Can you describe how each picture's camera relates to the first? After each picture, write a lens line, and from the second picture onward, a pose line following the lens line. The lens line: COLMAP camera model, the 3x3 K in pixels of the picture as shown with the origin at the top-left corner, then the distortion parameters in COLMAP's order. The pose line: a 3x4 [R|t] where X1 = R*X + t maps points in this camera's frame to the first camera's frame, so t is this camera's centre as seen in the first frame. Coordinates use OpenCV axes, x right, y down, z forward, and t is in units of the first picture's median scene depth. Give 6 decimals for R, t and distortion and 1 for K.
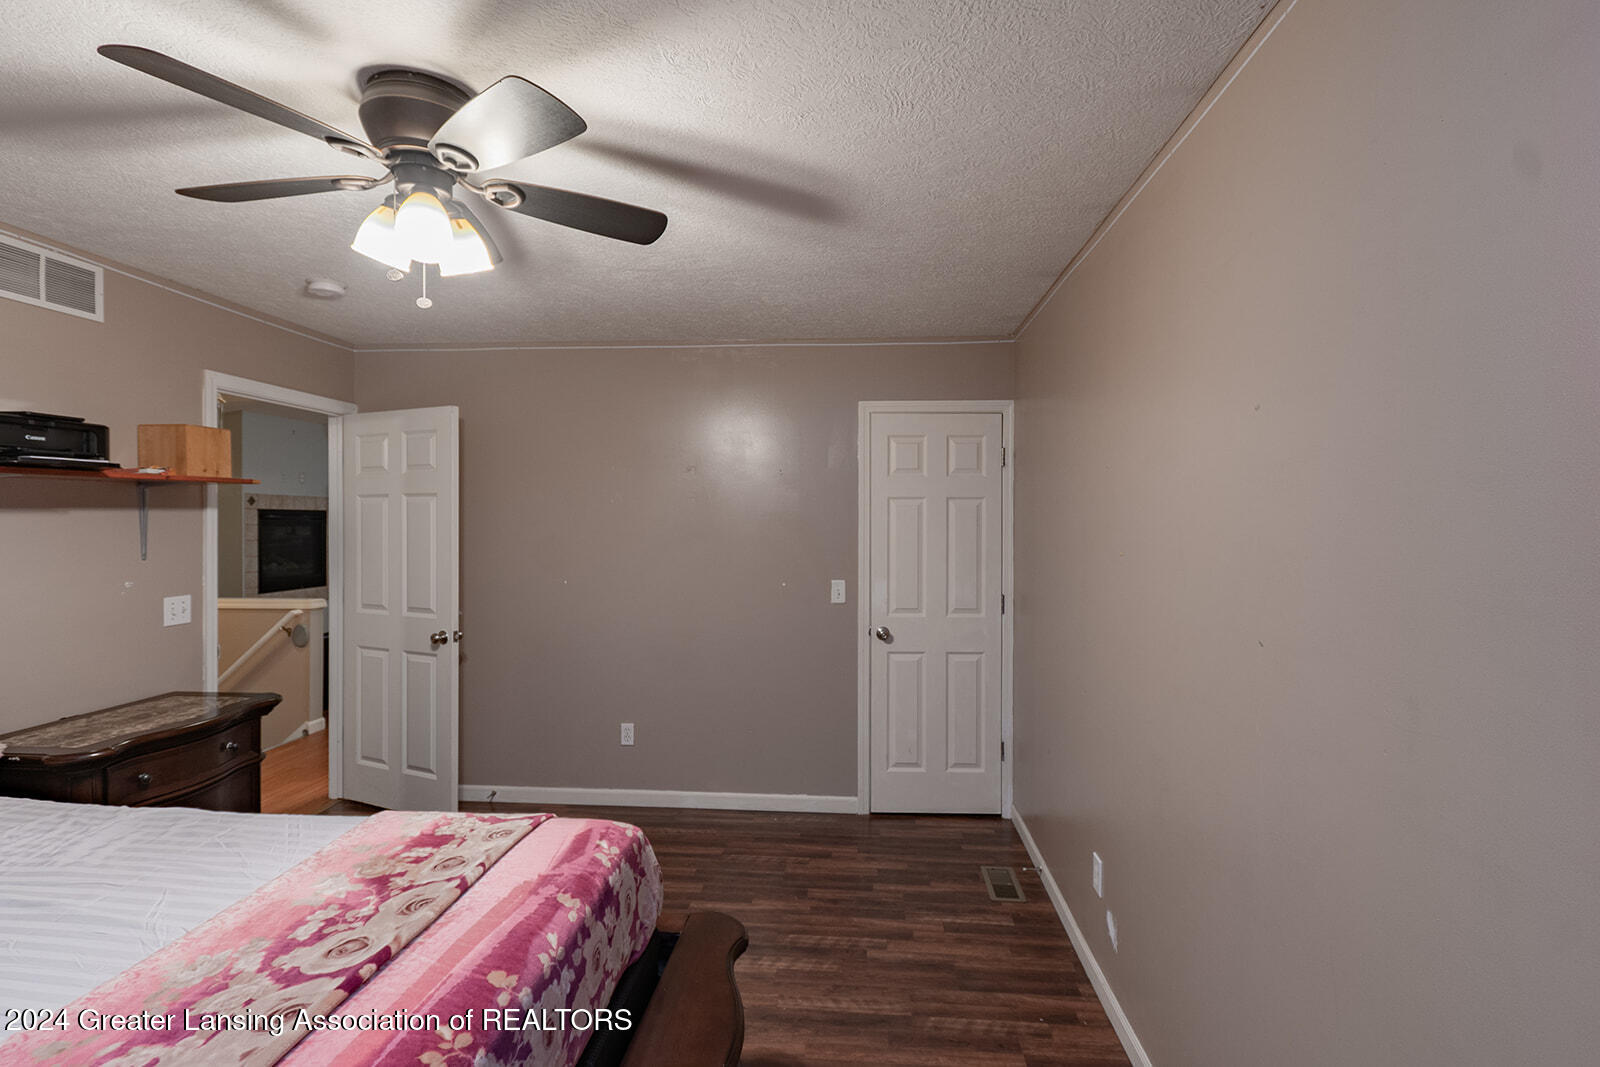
lens RADIAL K [[723.3, 0, 801.2], [0, 723.3, 527.1], [0, 0, 1]] dist [0.017821, 0.000062]
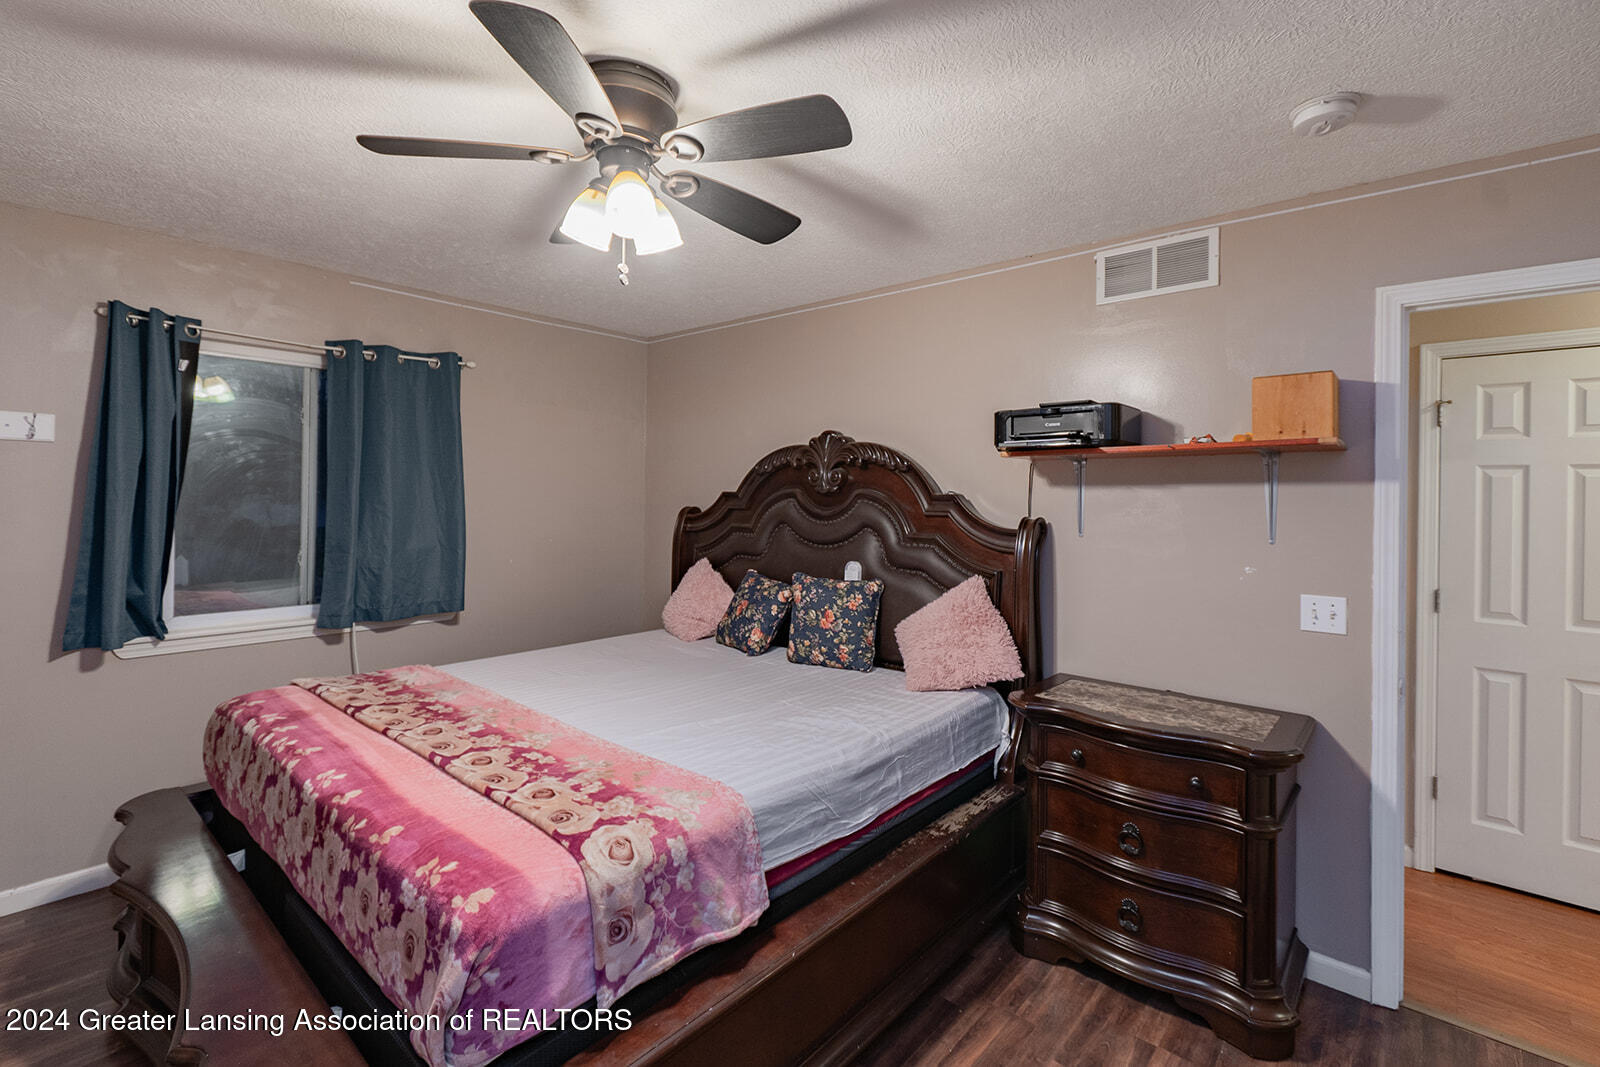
lens RADIAL K [[723.3, 0, 799.6], [0, 723.3, 488.6], [0, 0, 1]] dist [0.017821, 0.000062]
pose [[-0.590257, -0.014676, -0.807082, 0.184033], [-0.020171, 0.999791, -0.003428, -0.009037], [0.806963, 0.014256, -0.590430, 1.893434]]
